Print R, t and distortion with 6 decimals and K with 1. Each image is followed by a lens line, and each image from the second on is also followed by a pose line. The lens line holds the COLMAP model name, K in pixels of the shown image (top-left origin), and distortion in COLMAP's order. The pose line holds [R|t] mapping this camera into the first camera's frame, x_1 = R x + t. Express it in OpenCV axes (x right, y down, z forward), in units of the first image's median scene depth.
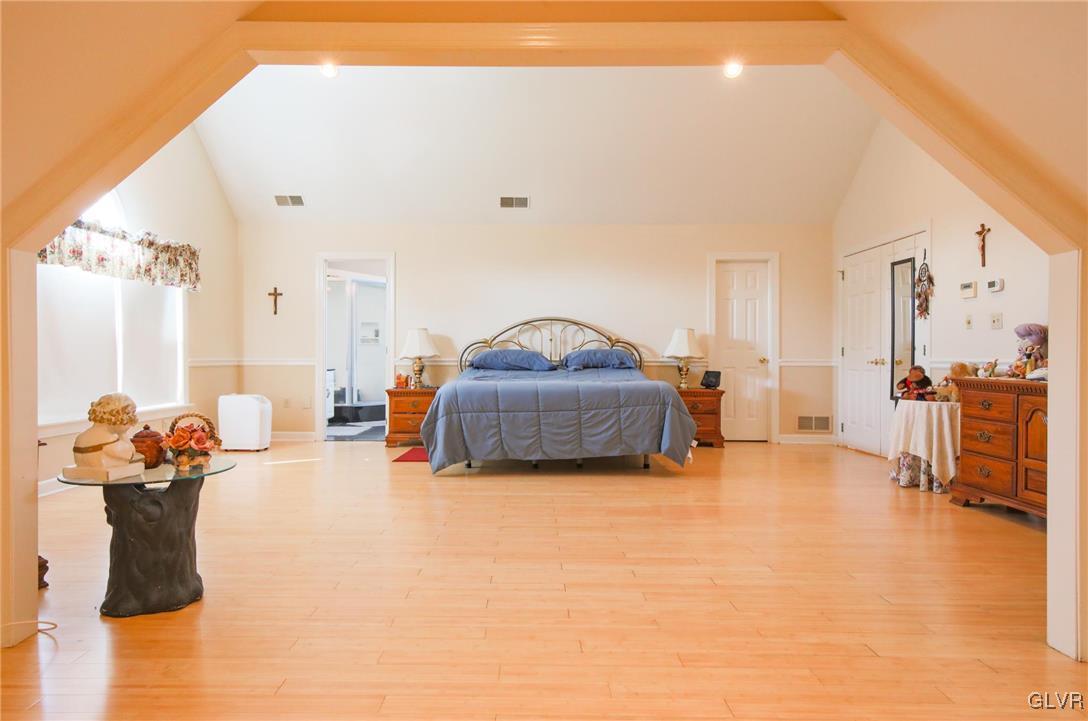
lens RADIAL K [[646.0, 0, 546.5], [0, 646.0, 358.0], [0, 0, 1]] dist [0.002428, 0.001528]
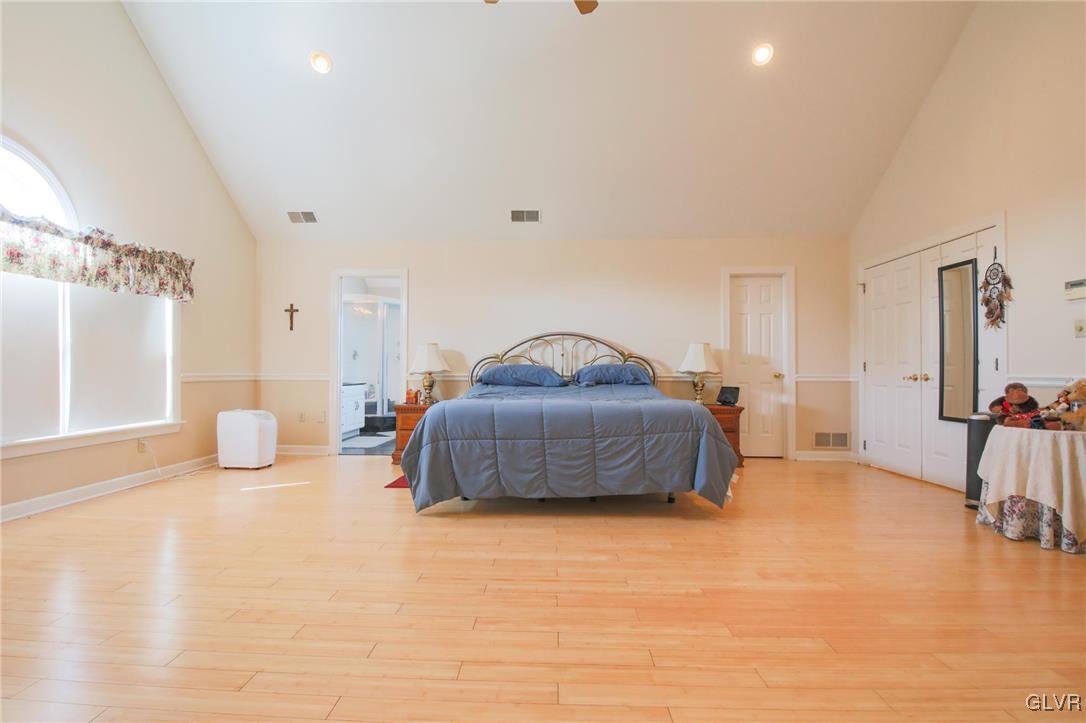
lens RADIAL K [[468.7, 0, 534.1], [0, 468.7, 367.1], [0, 0, 1]] dist [-0.009314, -0.003120]
pose [[0.997827, -0.000162, -0.065886, 0.012167], [-0.000629, 0.999928, -0.011992, -0.000795], [0.065883, 0.012007, 0.997755, 0.317261]]
